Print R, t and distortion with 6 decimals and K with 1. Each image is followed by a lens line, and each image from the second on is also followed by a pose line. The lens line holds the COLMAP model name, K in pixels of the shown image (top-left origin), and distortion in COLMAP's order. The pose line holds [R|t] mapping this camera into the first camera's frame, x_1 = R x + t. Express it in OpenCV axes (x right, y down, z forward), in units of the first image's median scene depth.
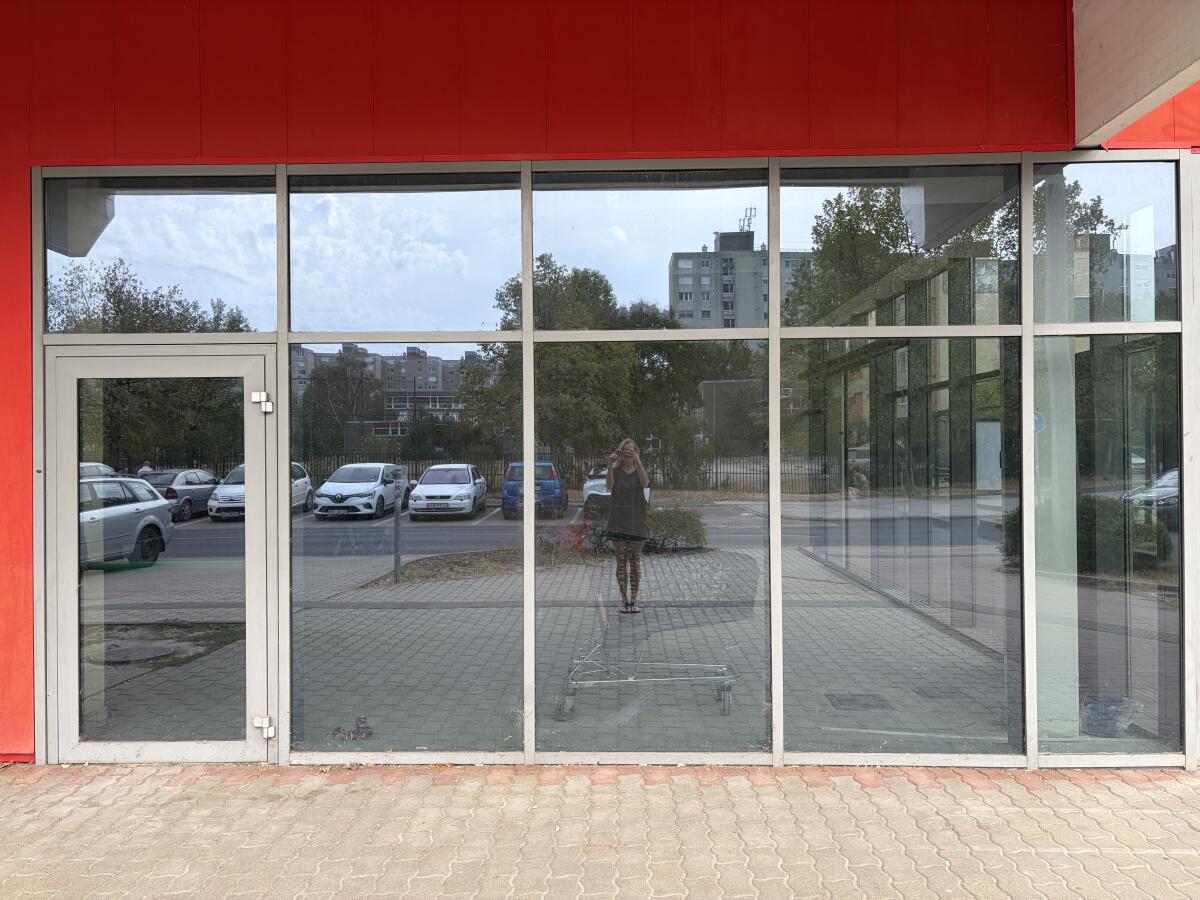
lens RADIAL K [[902.4, 0, 596.5], [0, 902.4, 448.0], [0, 0, 1]] dist [0.056625, -0.062592]
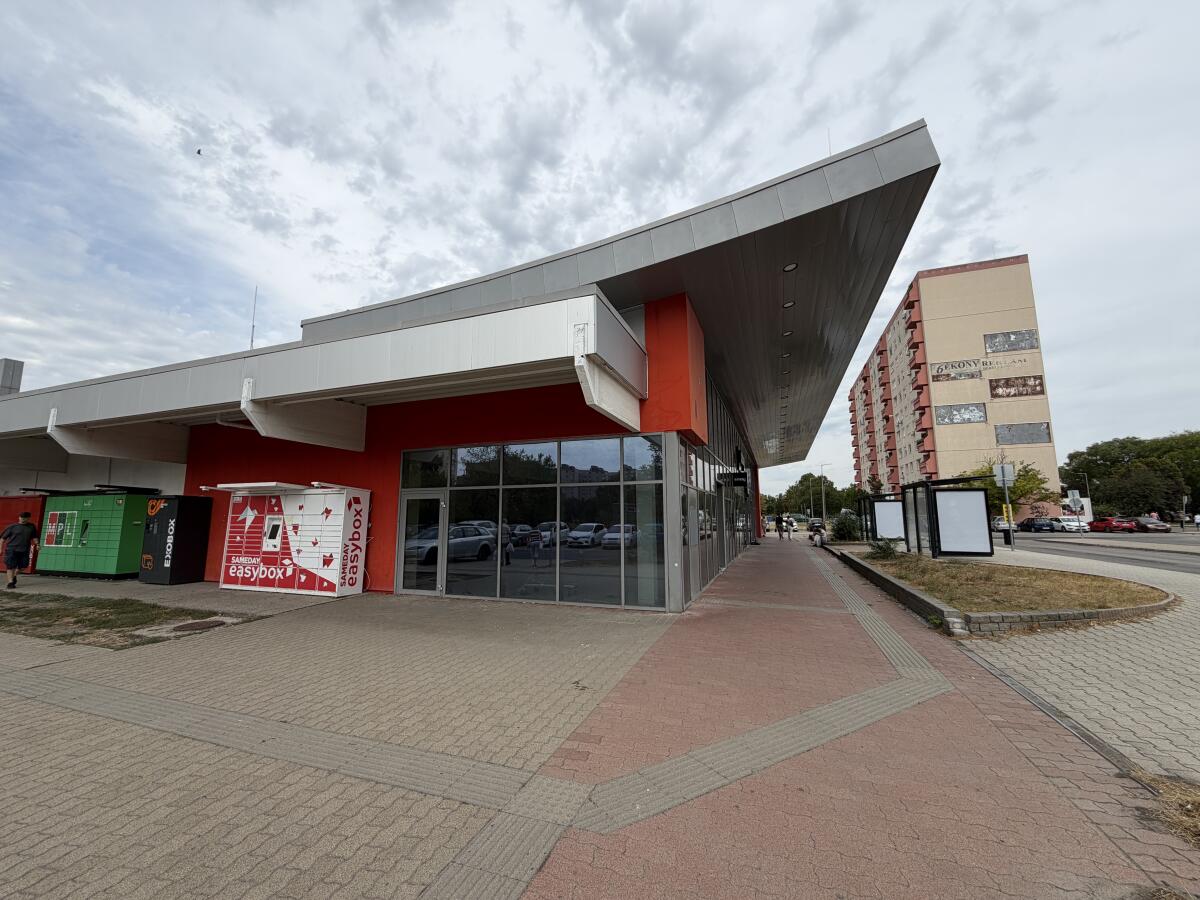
lens RADIAL K [[478.3, 0, 596.8], [0, 478.3, 449.6], [0, 0, 1]] dist [-0.000208, 0.000459]
pose [[0.945331, -0.043558, -0.323189, 0.775071], [-0.000777, 0.990736, -0.135799, -0.003567], [0.326111, 0.128626, 0.936540, -0.635793]]
